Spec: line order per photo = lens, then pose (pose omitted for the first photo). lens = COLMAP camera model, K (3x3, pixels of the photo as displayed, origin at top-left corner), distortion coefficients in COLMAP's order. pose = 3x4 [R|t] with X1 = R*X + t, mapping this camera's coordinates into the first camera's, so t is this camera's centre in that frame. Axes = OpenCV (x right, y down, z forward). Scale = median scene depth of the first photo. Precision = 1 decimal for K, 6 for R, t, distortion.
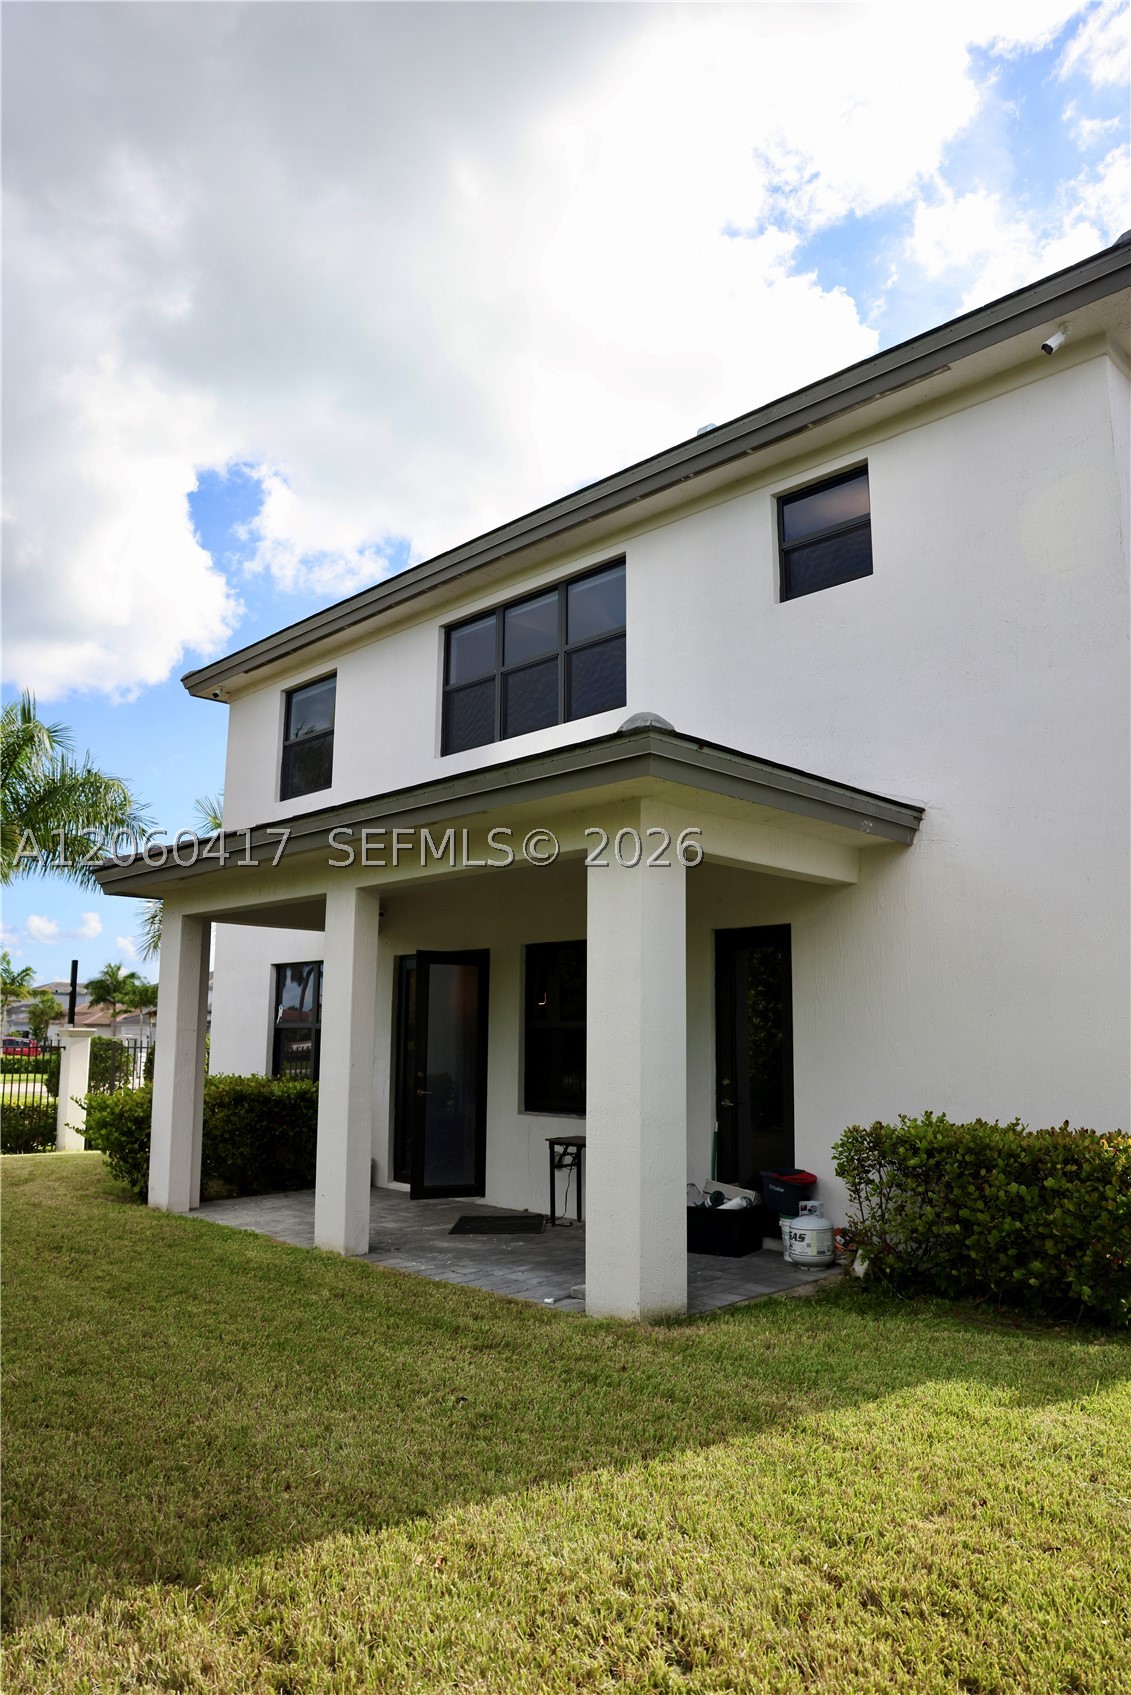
lens RADIAL K [[1175.9, 0, 567.0], [0, 1175.9, 853.0], [0, 0, 1]] dist [-0.098312, 0.078171]
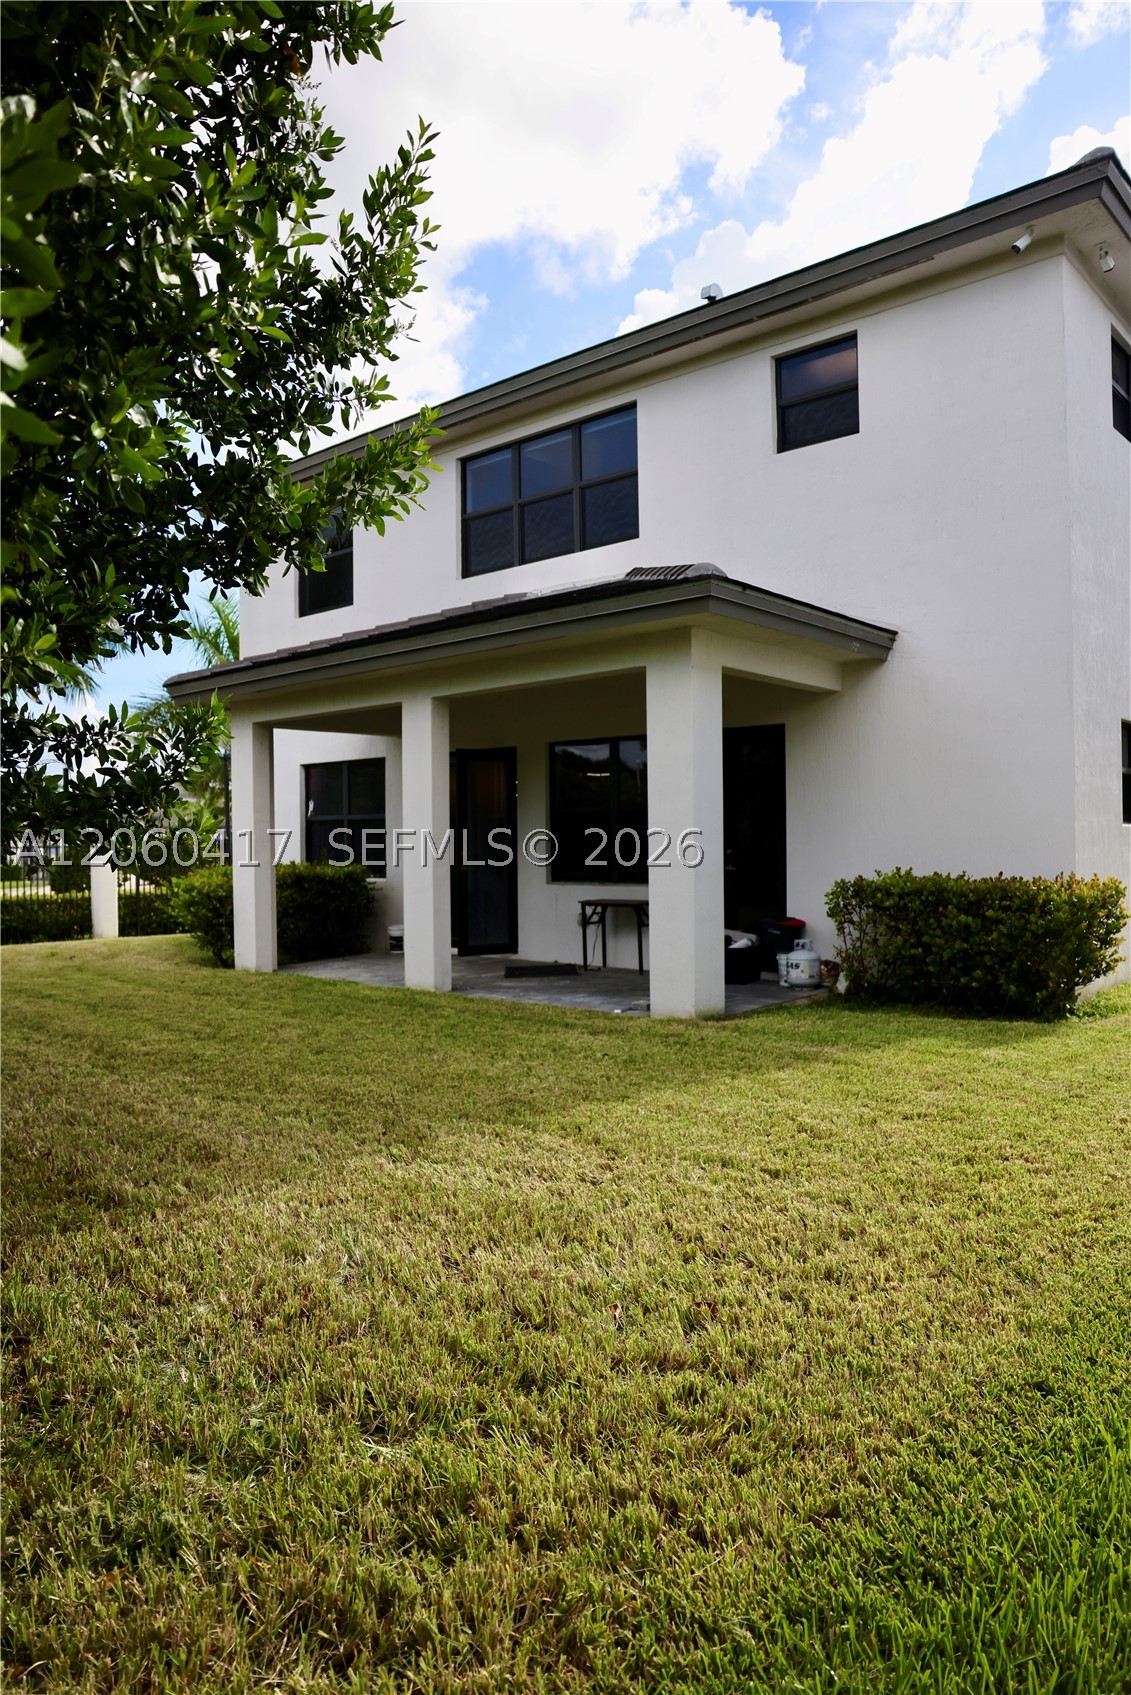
lens RADIAL K [[1175.9, 0, 566.0], [0, 1175.9, 856.8], [0, 0, 1]] dist [-0.098312, 0.078171]
pose [[0.997203, -0.018497, 0.072416, -0.143049], [0.005766, 0.985044, 0.172207, -0.017164], [-0.074518, -0.171308, 0.982395, -0.242135]]
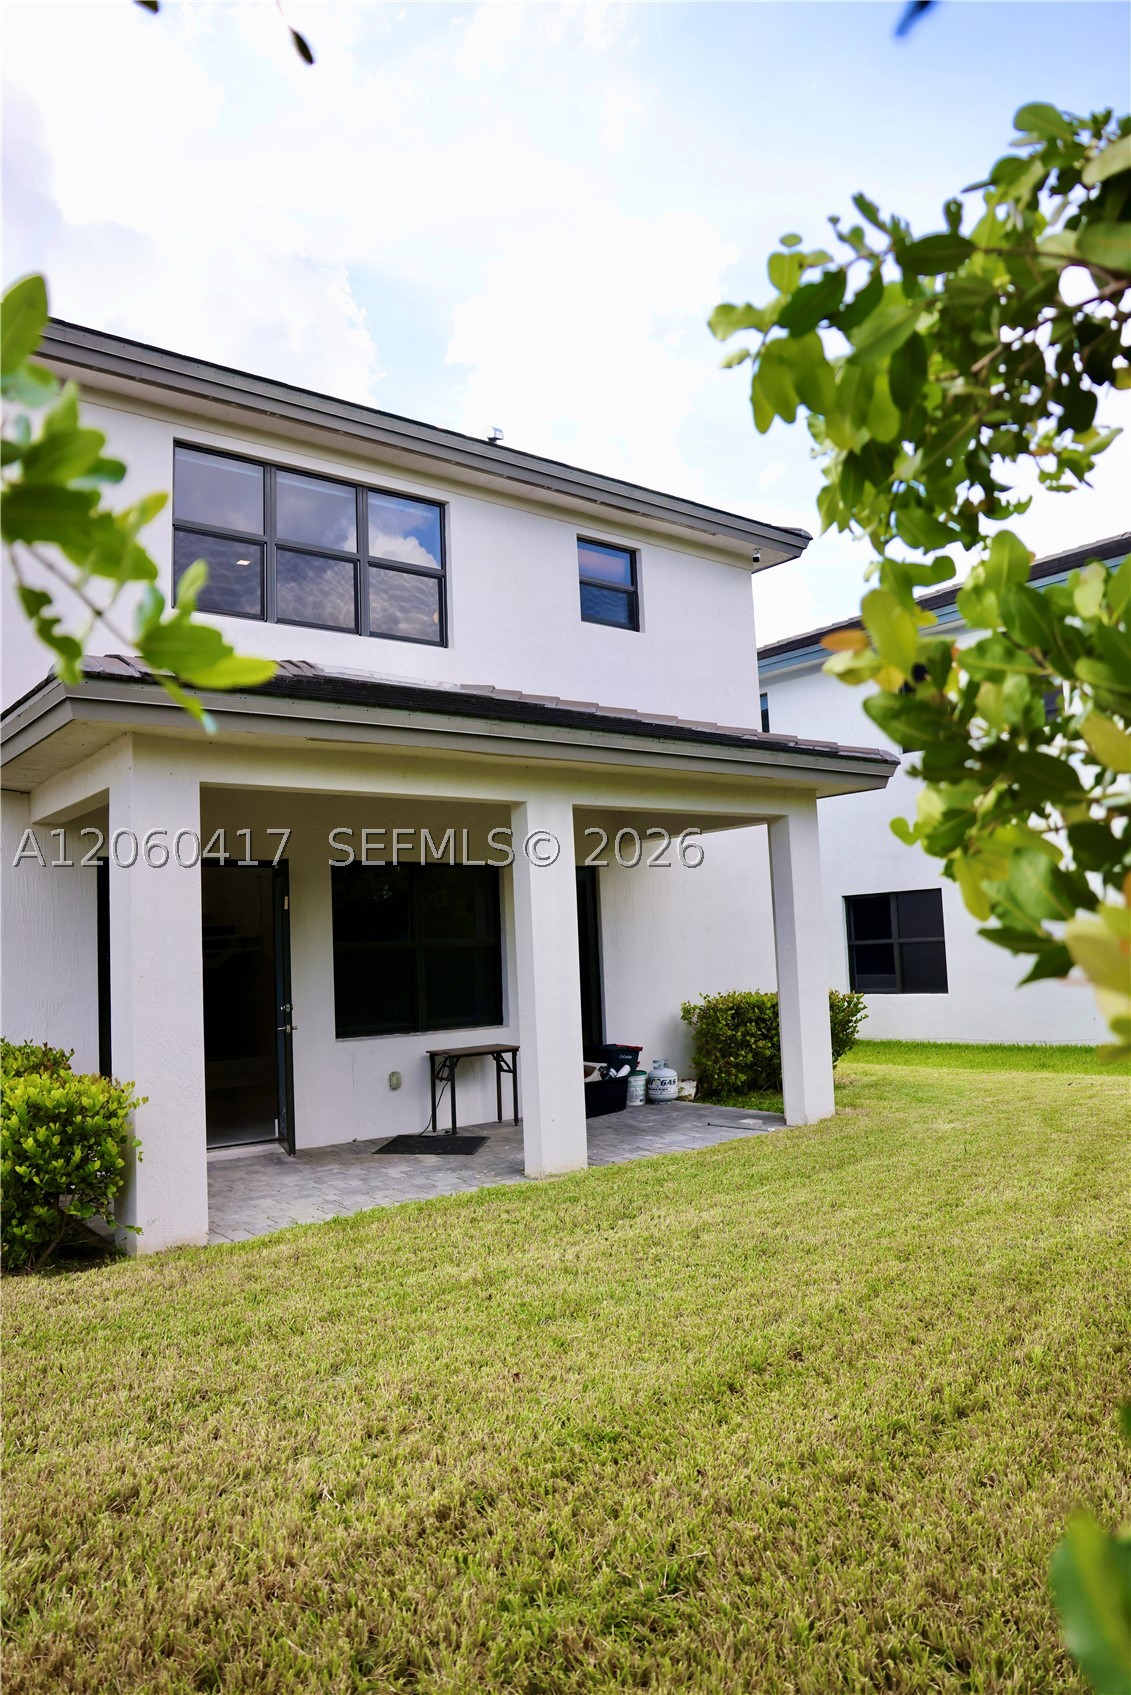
lens RADIAL K [[1175.9, 0, 563.8], [0, 1175.9, 837.3], [0, 0, 1]] dist [-0.098312, 0.078171]
pose [[0.100155, 0.087122, 0.991150, -1.260597], [-0.130064, 0.988758, -0.073769, 0.142643], [-0.986434, -0.121525, 0.110360, 0.969167]]
